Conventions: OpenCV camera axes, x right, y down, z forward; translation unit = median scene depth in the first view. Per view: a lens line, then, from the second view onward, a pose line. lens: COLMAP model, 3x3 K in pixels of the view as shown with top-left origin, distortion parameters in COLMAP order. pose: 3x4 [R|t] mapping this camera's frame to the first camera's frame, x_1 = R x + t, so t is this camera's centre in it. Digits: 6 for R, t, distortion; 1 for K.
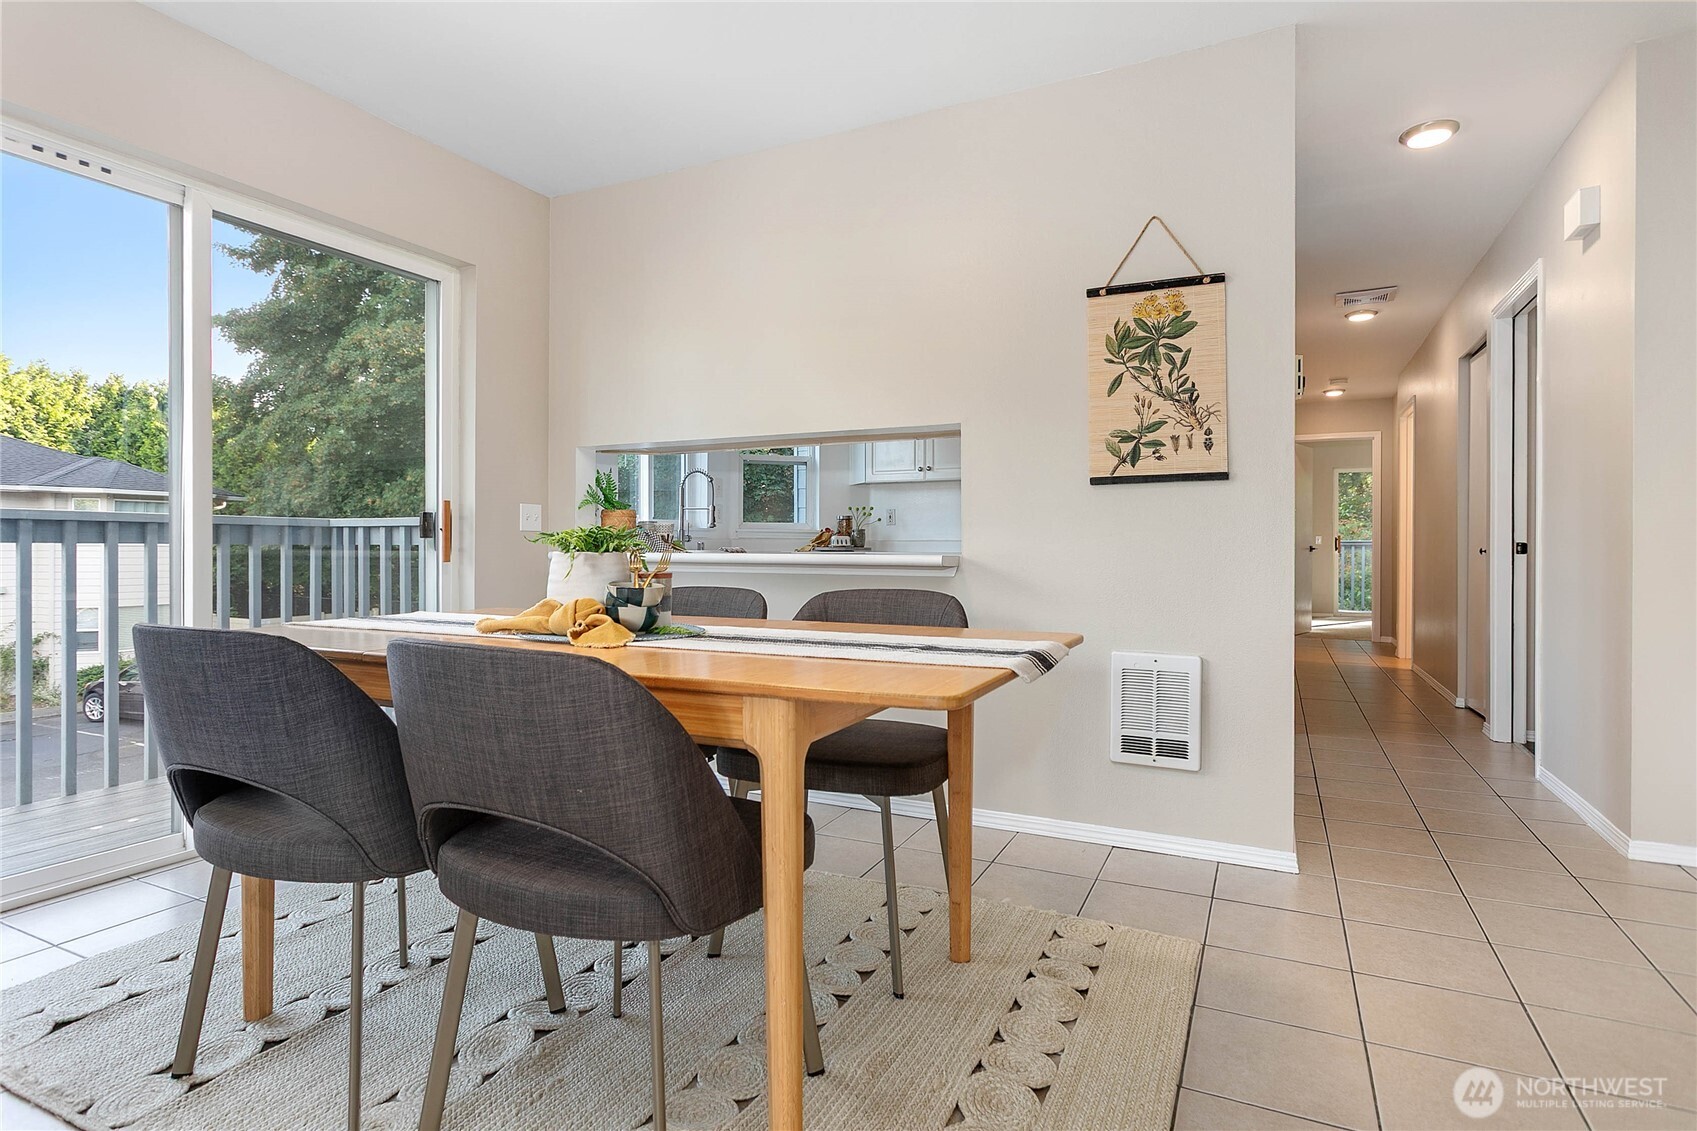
lens RADIAL K [[875.8, 0, 847.0], [0, 875.8, 543.1], [0, 0, 1]] dist [0.000793, 0.000987]
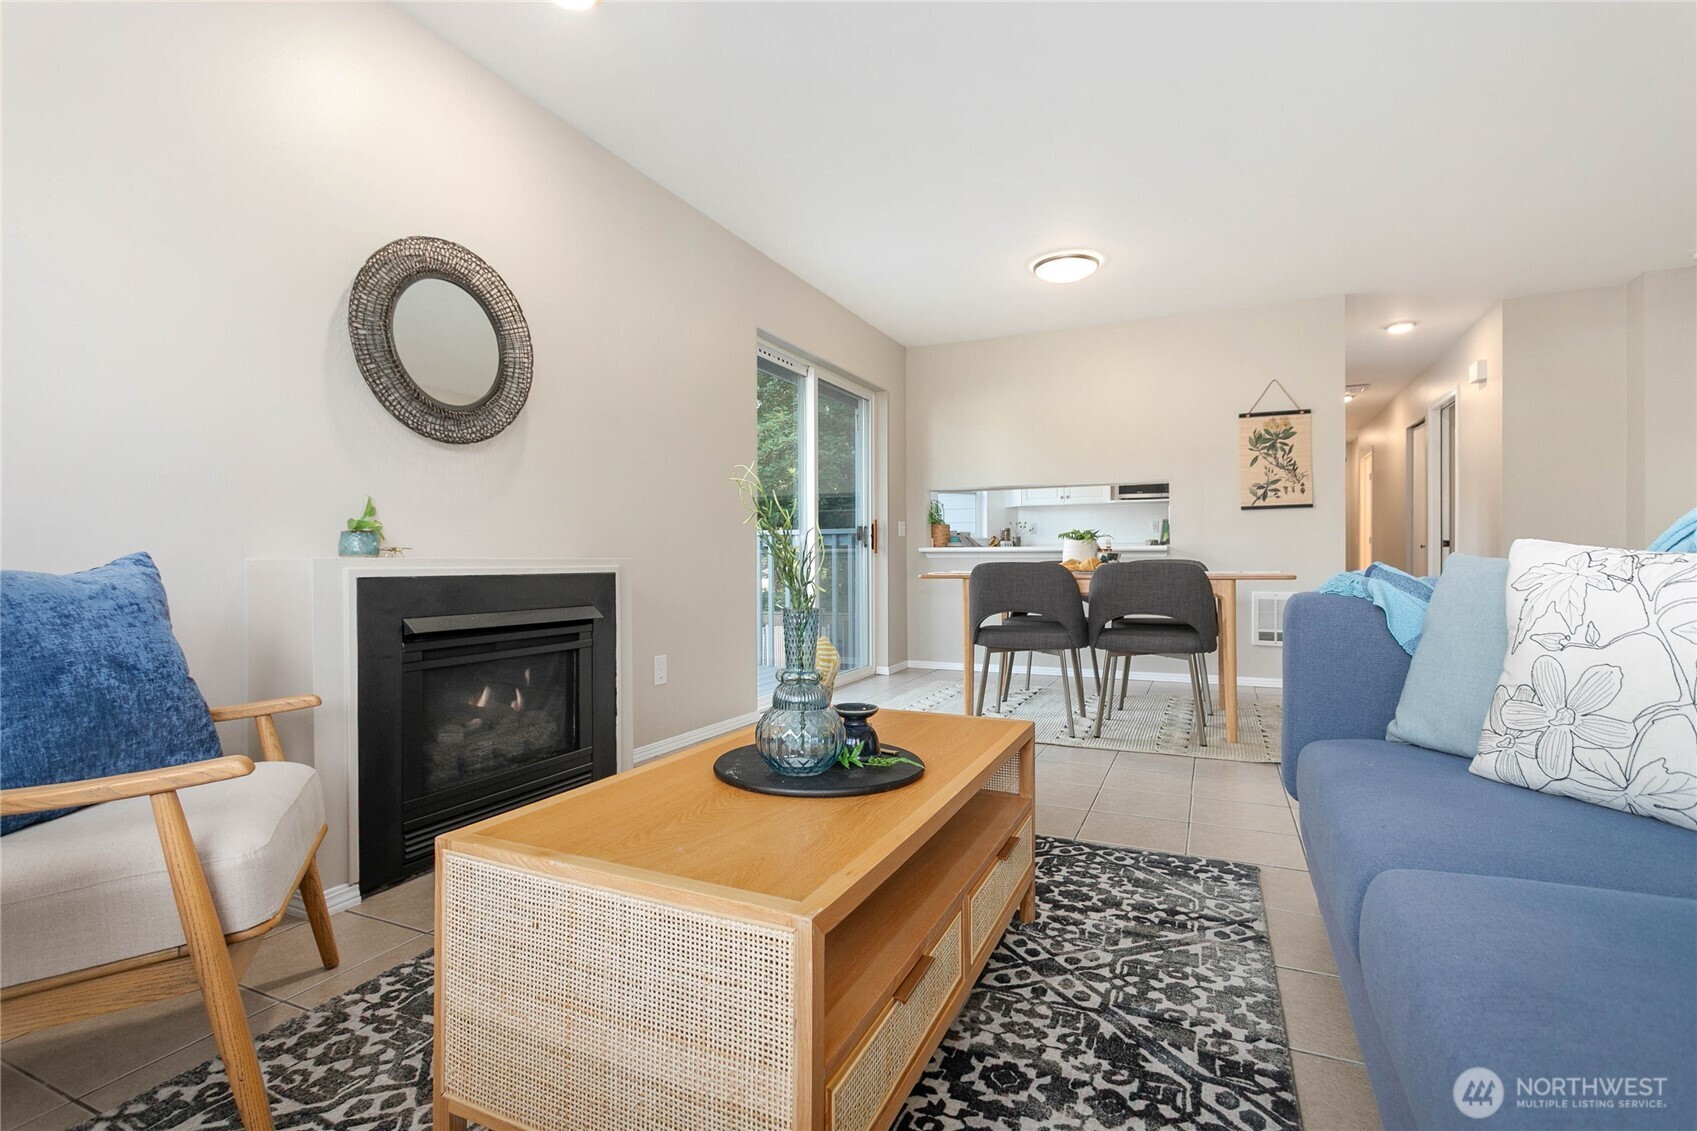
lens RADIAL K [[806.9, 0, 843.9], [0, 806.9, 557.6], [0, 0, 1]] dist [-0.000129, -0.001064]
pose [[0.999727, -0.005380, 0.022753, -0.591651], [0.005306, 0.999980, 0.003321, 0.028252], [-0.022771, -0.003199, 0.999736, -0.733102]]
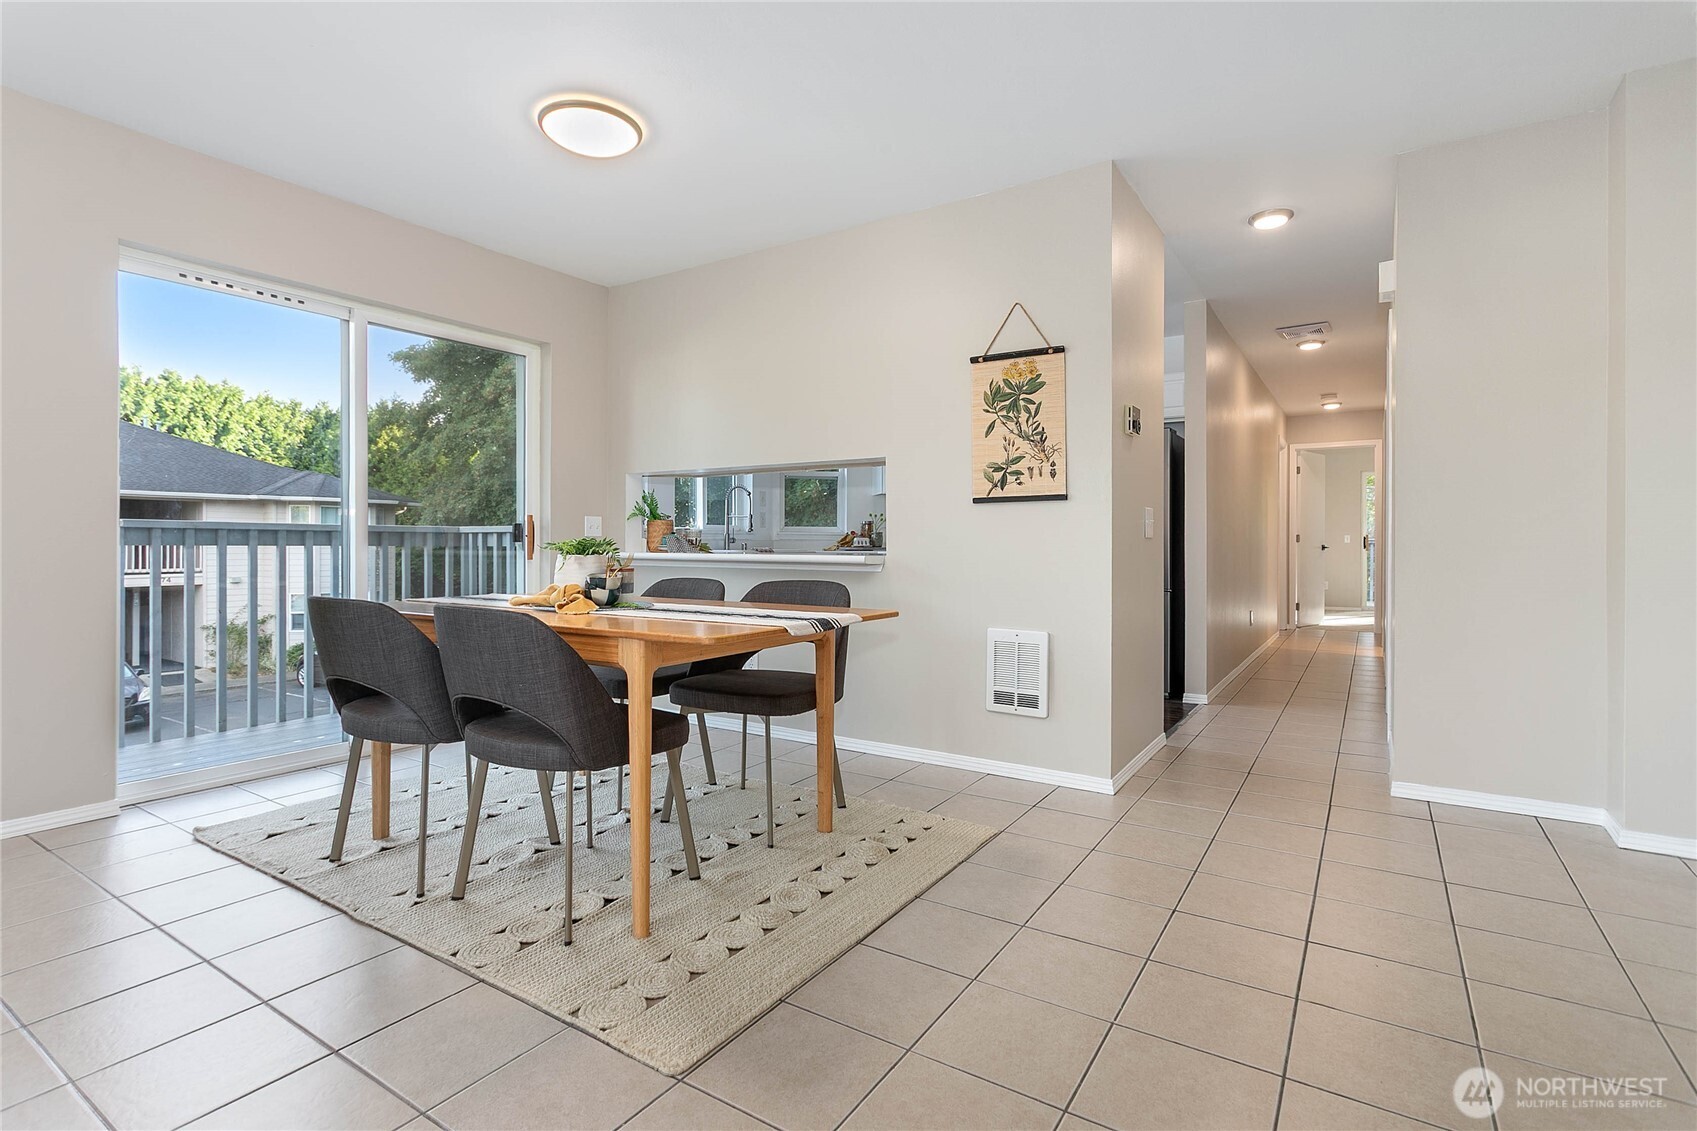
lens RADIAL K [[812.1, 0, 848.3], [0, 812.1, 537.2], [0, 0, 1]] dist [0.002514, -0.000058]
pose [[0.992539, -0.000871, -0.121928, 0.206389], [0.000403, 0.999992, -0.003864, -0.008789], [0.121930, 0.003786, 0.992531, -0.218509]]
